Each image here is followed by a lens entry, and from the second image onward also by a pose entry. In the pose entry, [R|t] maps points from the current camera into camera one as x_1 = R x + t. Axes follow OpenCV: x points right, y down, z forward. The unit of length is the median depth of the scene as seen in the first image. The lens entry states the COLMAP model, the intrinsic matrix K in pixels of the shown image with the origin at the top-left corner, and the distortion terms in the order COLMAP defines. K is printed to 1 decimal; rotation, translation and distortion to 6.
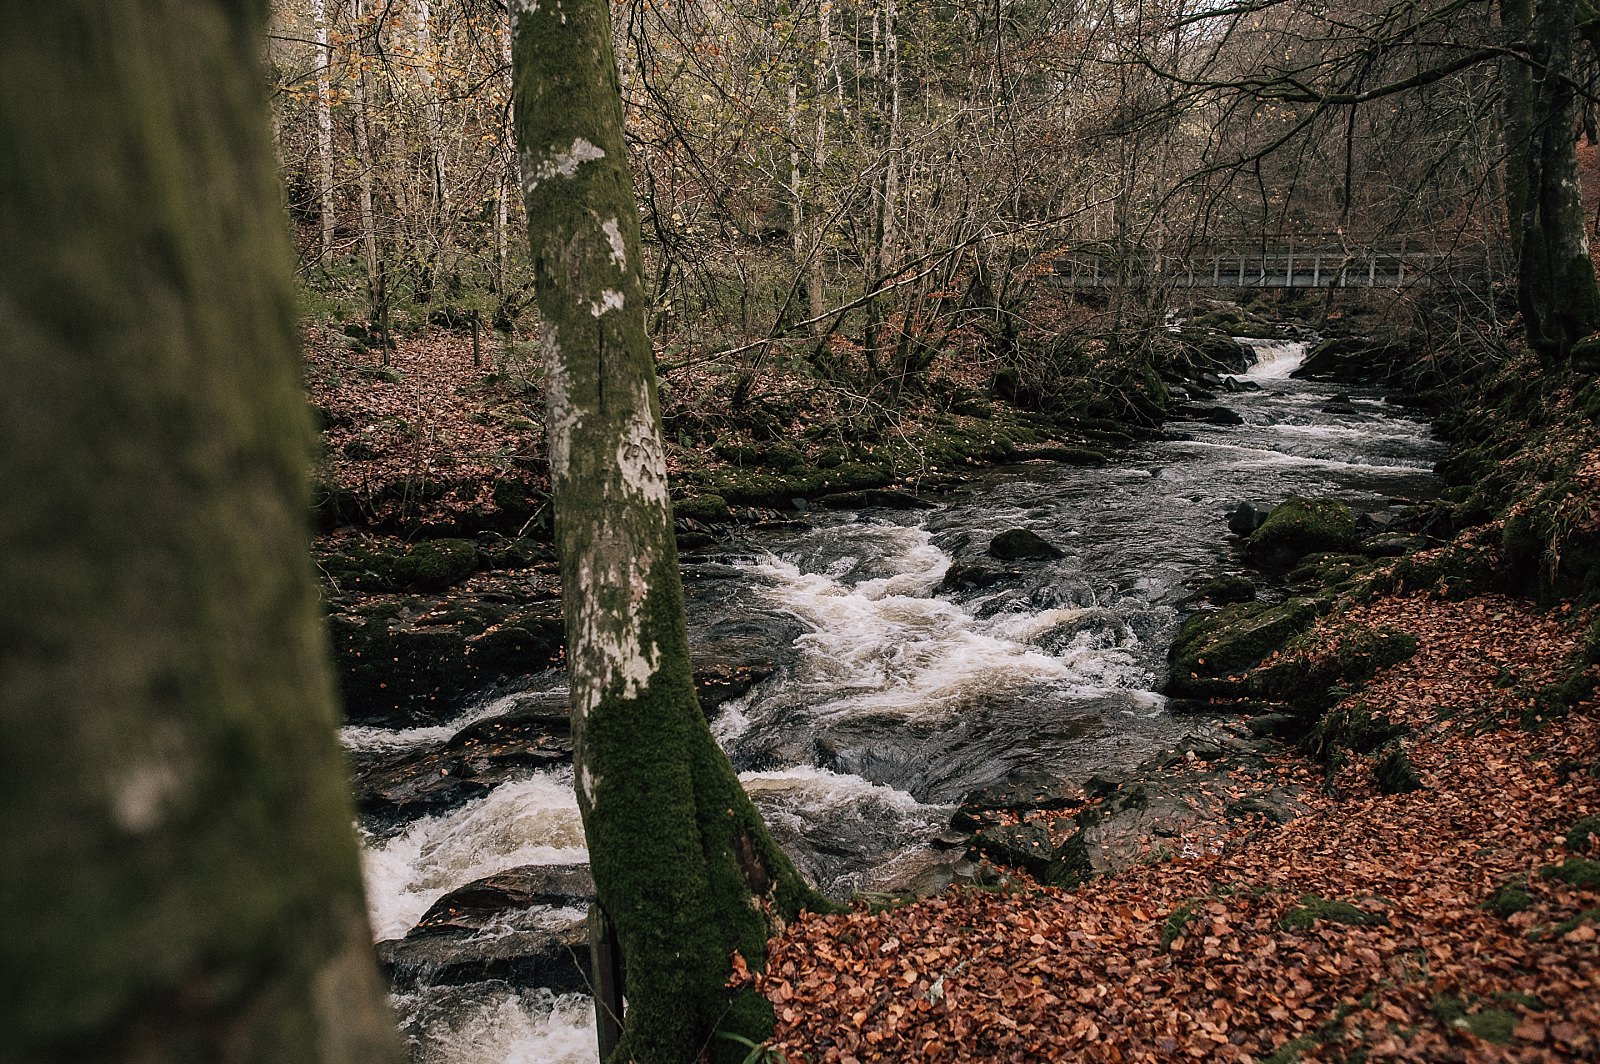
lens RADIAL K [[1112.5, 0, 783.1], [0, 1112.5, 518.7], [0, 0, 1]] dist [-0.039446, 0.018008]
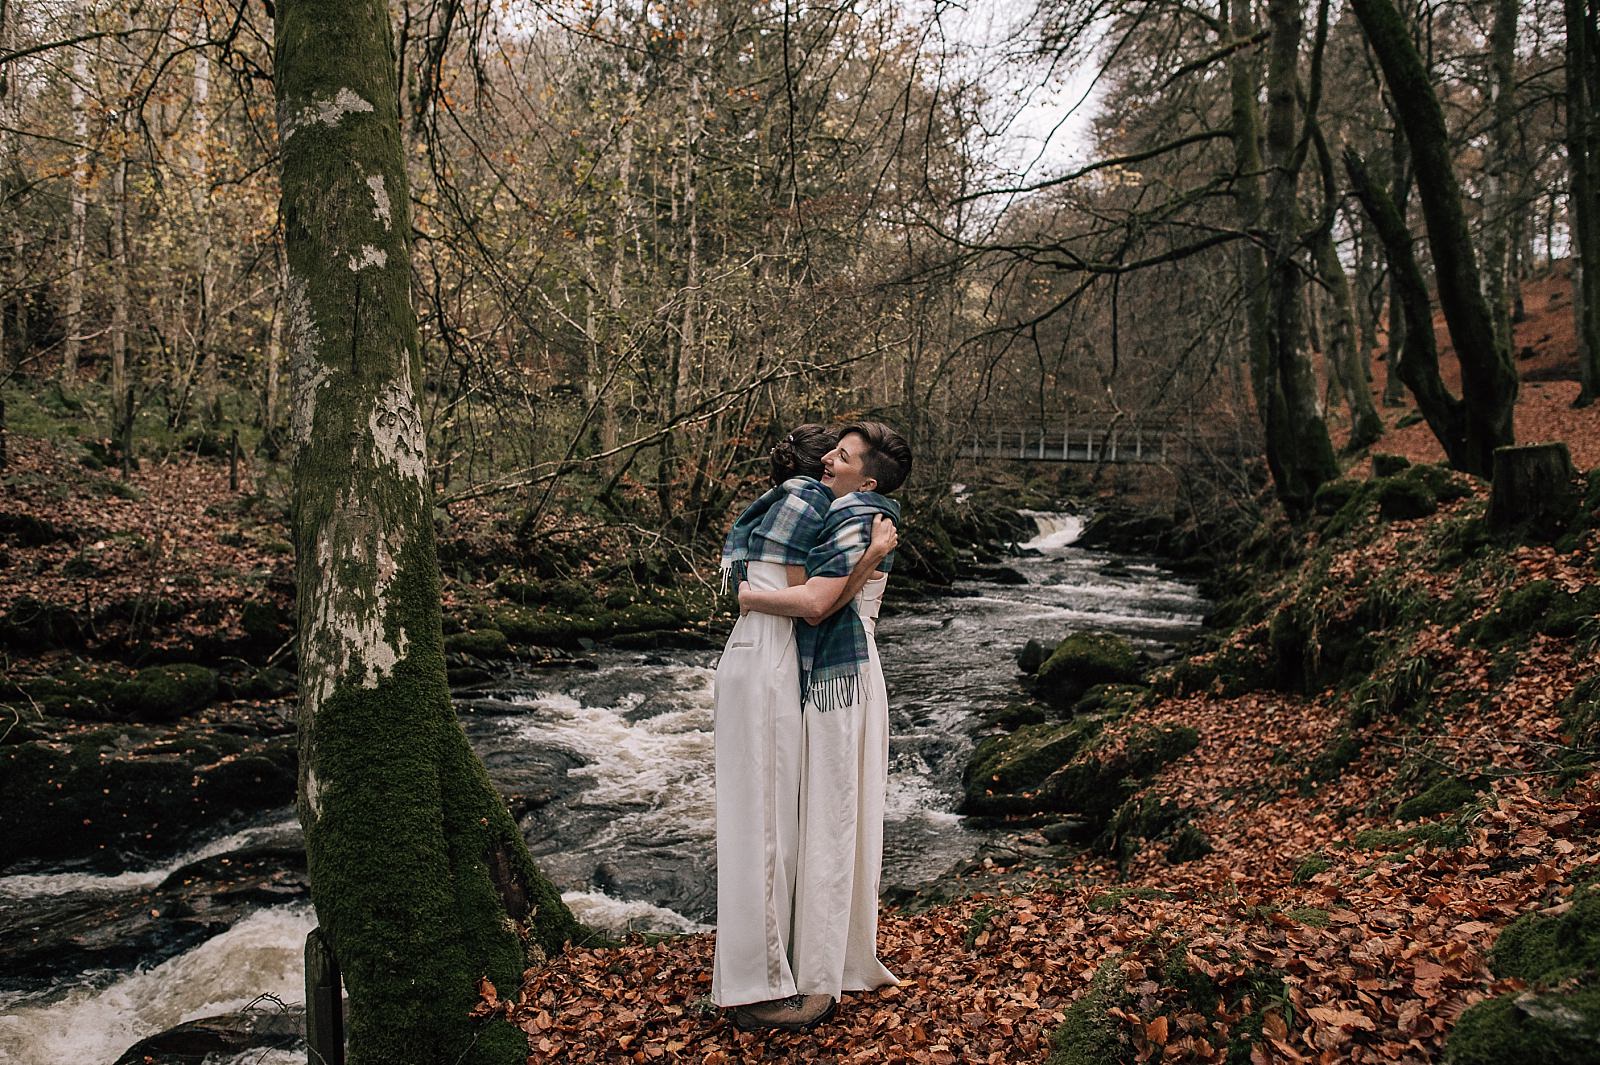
lens RADIAL K [[1112.5, 0, 795.1], [0, 1112.5, 670.0], [0, 0, 1]] dist [-0.039446, 0.018008]
pose [[0.982203, 0.023392, 0.186362, 0.017269], [0.002641, 0.990396, -0.138236, 0.173338], [-0.187806, 0.136268, 0.972708, 0.062190]]
